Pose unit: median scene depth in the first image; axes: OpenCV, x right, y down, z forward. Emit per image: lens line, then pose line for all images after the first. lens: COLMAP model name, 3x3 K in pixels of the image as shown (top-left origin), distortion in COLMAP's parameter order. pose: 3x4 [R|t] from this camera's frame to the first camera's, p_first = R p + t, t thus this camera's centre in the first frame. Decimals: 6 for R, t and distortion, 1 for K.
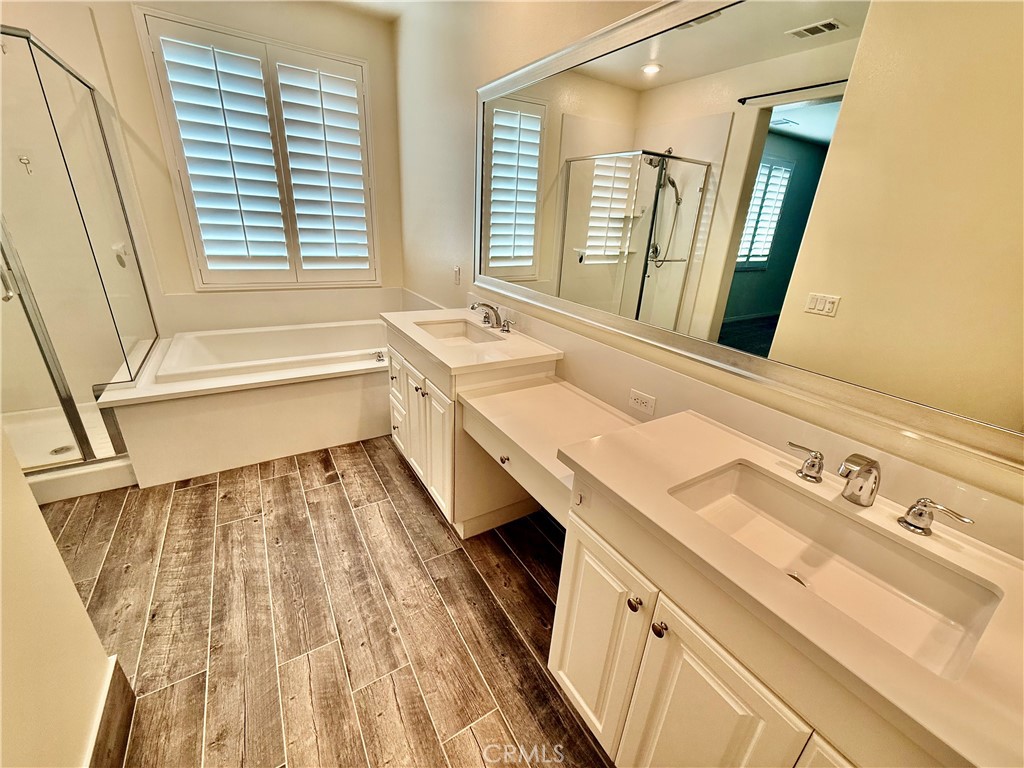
lens RADIAL K [[408.8, 0, 516.4], [0, 408.8, 384.7], [0, 0, 1]] dist [-0.003021, 0.000347]
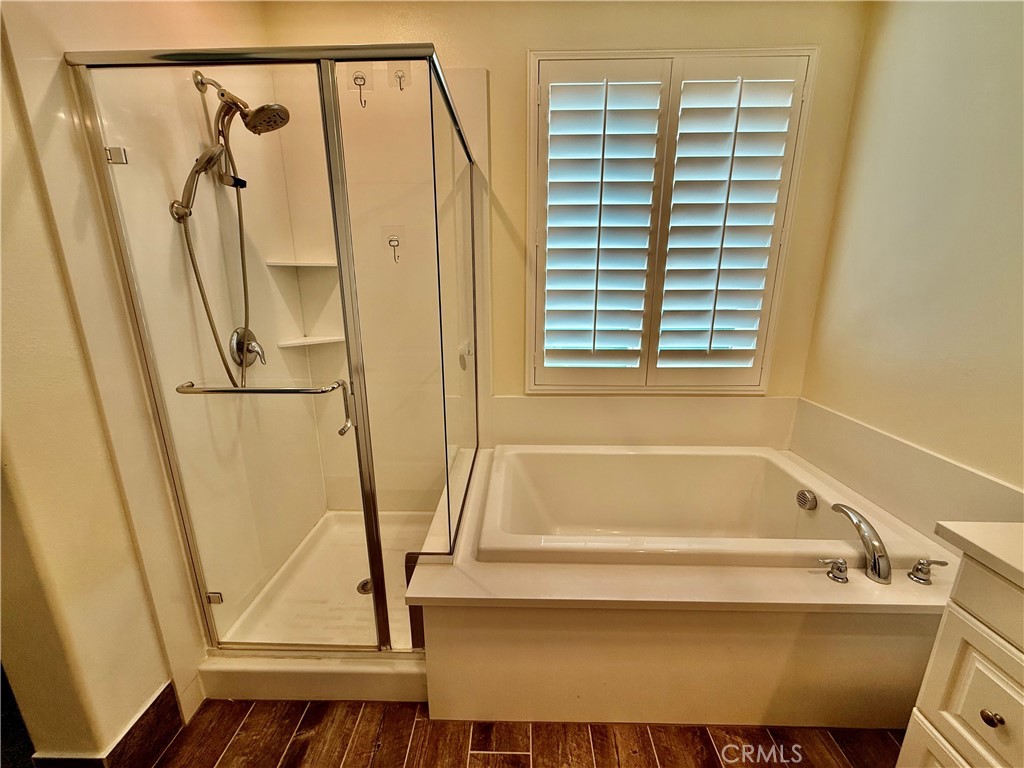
lens RADIAL K [[408.8, 0, 509.6], [0, 408.8, 382.3], [0, 0, 1]] dist [-0.003021, 0.000347]
pose [[0.828972, 0.074066, -0.554364, -0.435921], [-0.156494, 0.982317, -0.102772, -0.188853], [0.536949, 0.171950, 0.825905, 0.387786]]
